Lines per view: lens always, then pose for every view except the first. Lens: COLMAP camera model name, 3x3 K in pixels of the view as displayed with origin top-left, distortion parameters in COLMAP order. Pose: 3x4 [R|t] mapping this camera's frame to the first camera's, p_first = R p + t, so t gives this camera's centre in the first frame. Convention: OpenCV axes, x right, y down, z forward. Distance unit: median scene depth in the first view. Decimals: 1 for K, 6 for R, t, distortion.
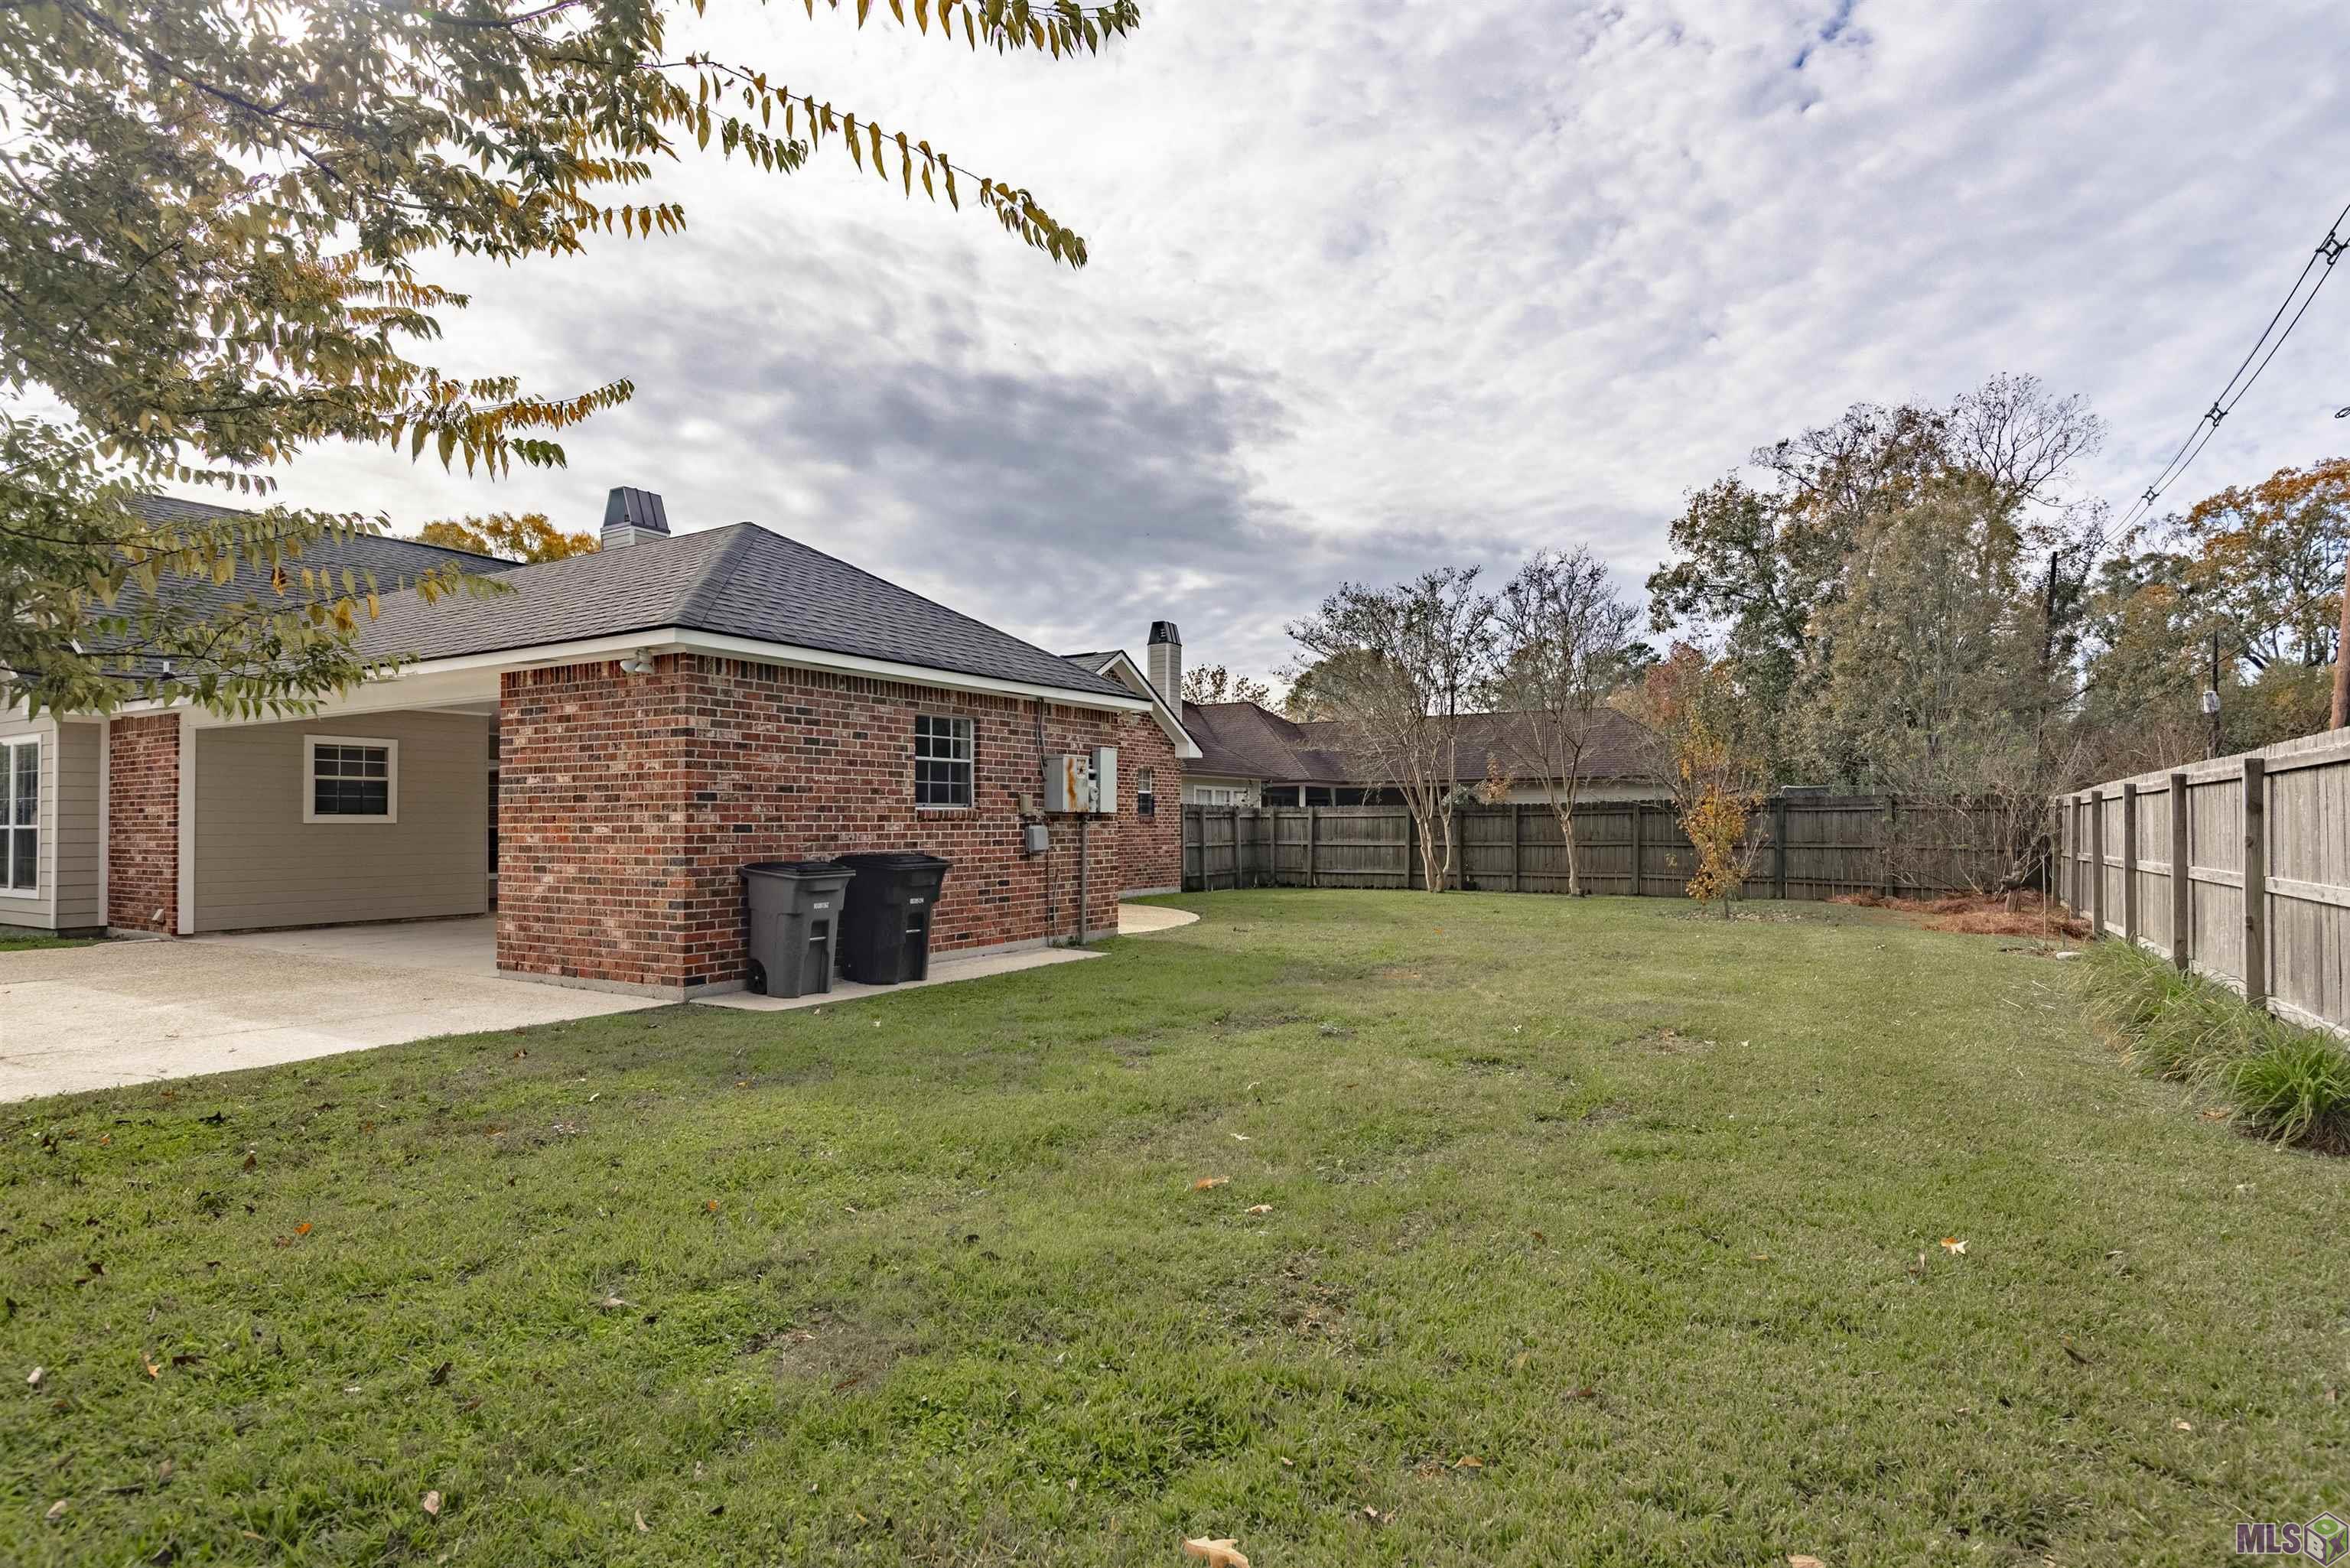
lens RADIAL K [[1215.5, 0, 1169.5], [0, 1215.5, 804.5], [0, 0, 1]] dist [-0.006683, -0.002256]
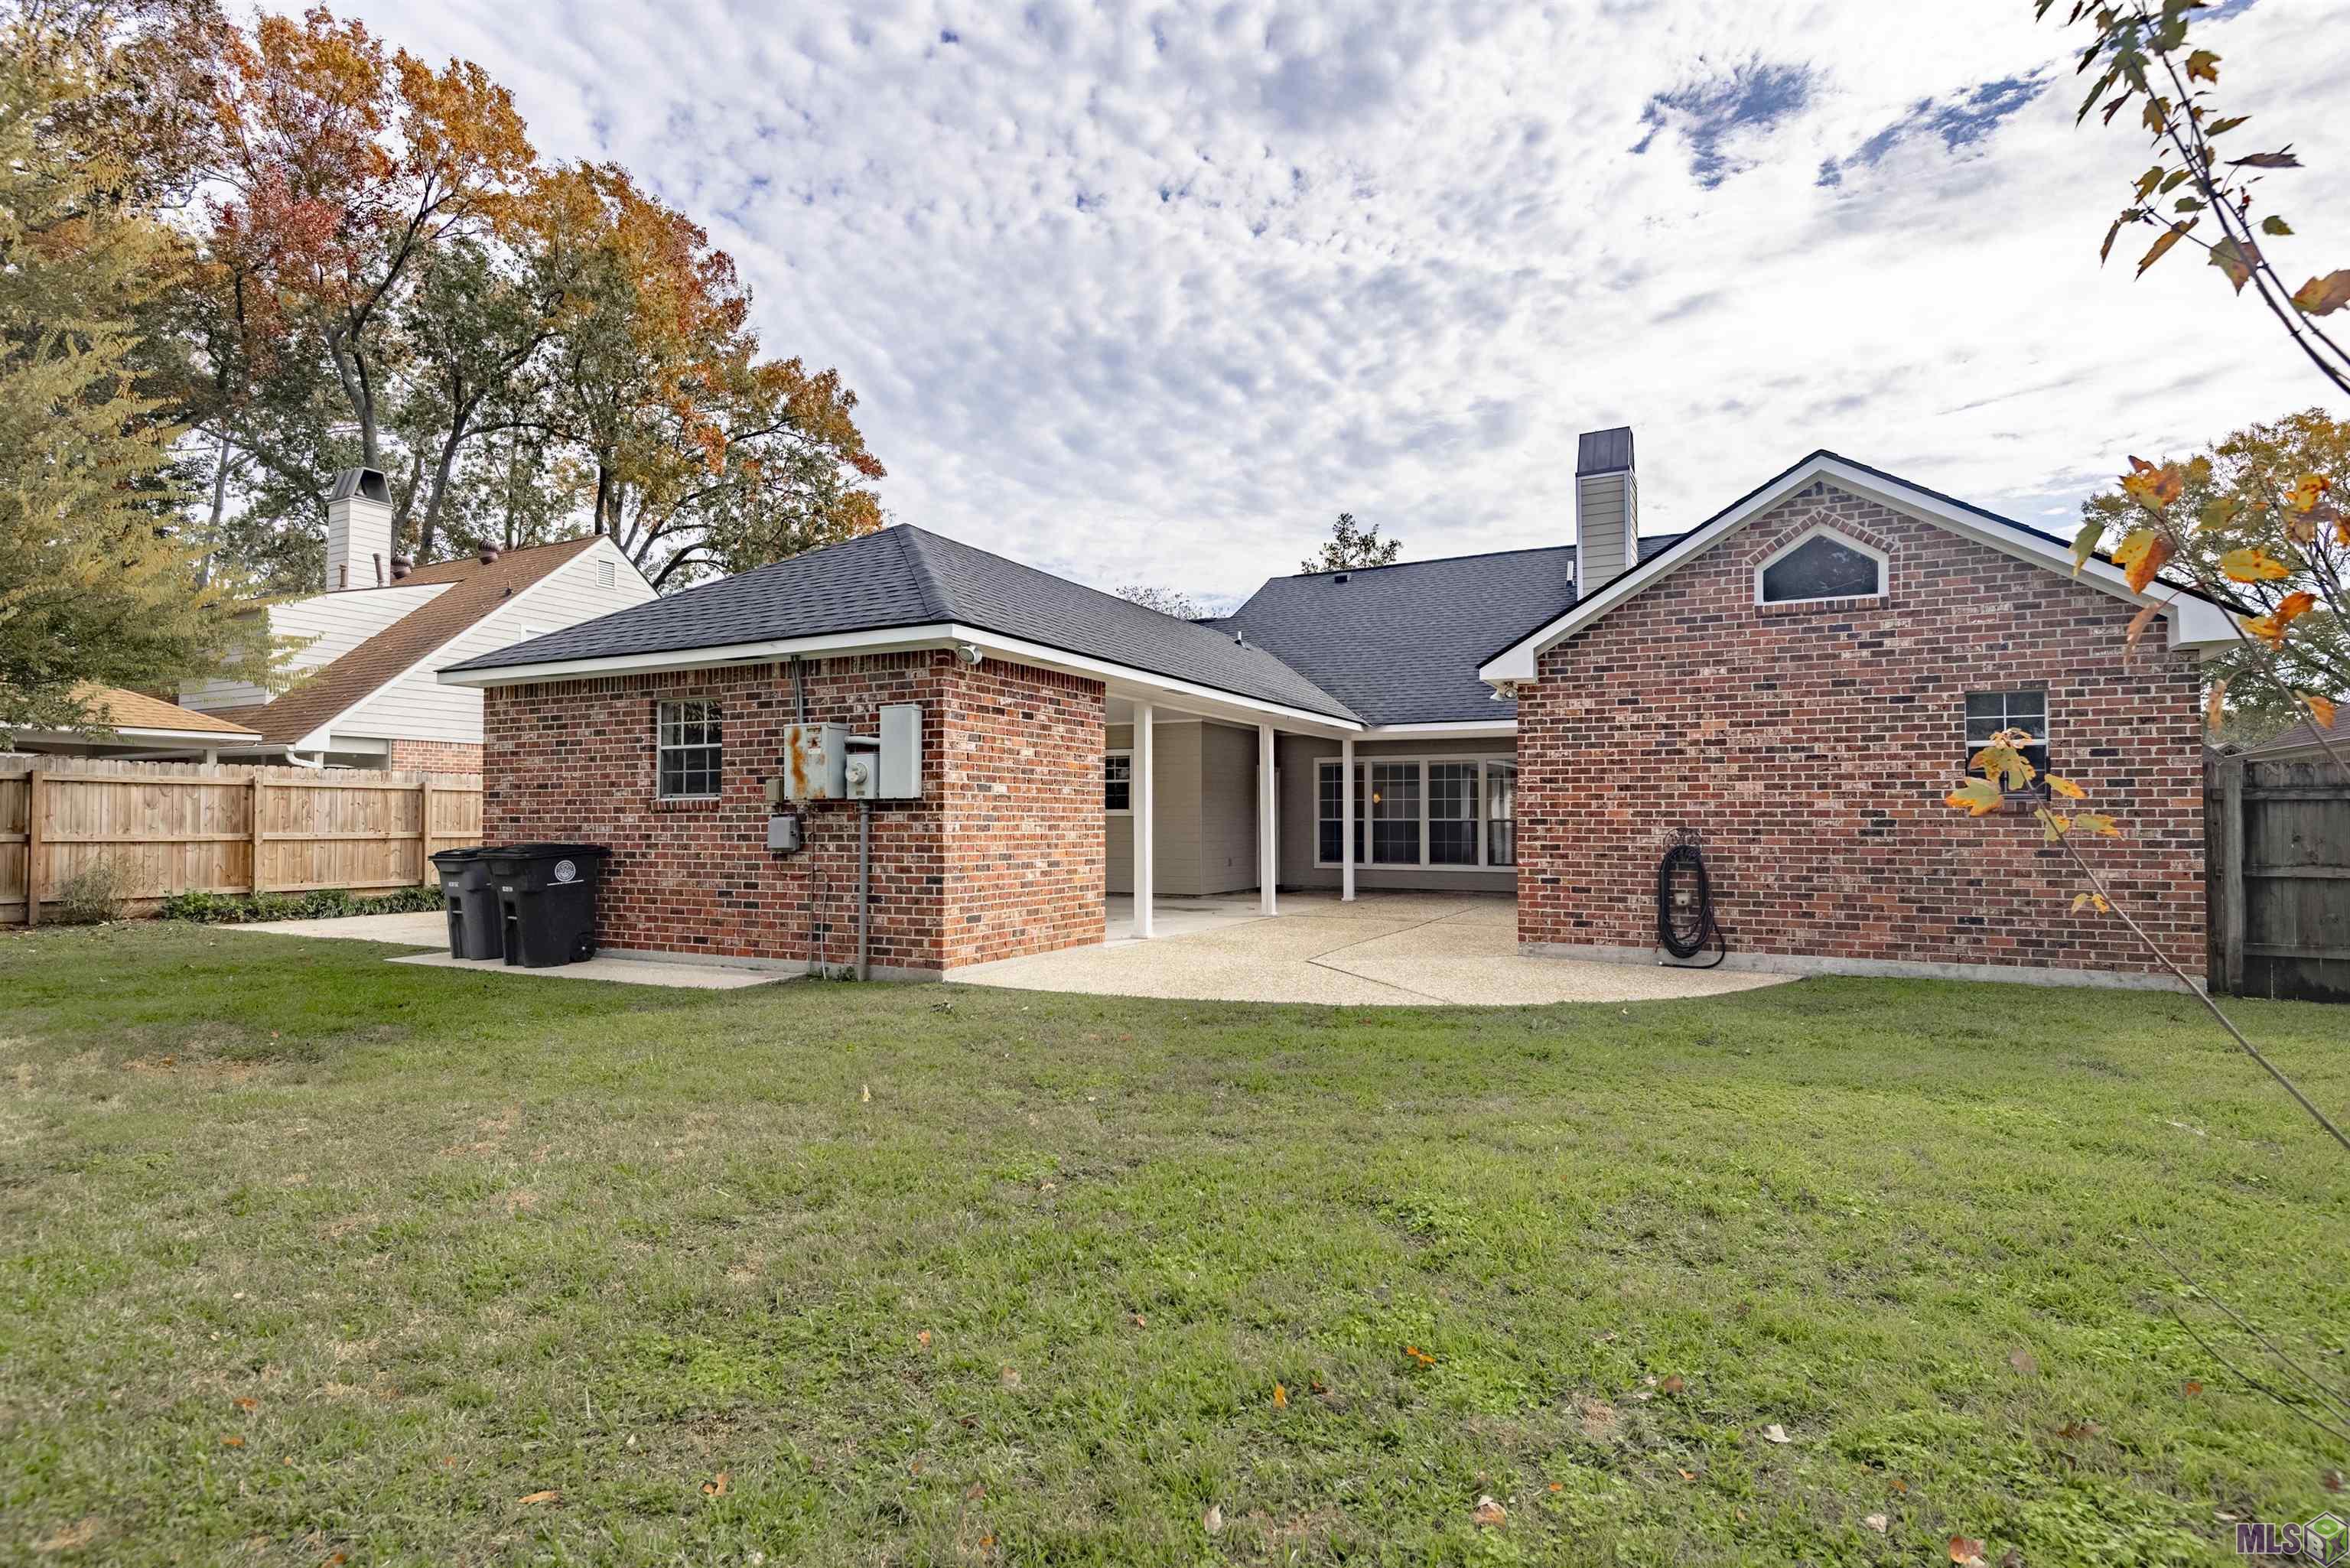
lens RADIAL K [[1215.5, 0, 1173.8], [0, 1215.5, 796.4], [0, 0, 1]] dist [-0.006683, -0.002256]
pose [[0.056971, -0.025055, -0.998061, 0.770443], [0.012726, 0.999622, -0.024368, 0.028939], [0.998295, -0.011313, 0.057269, 1.330400]]
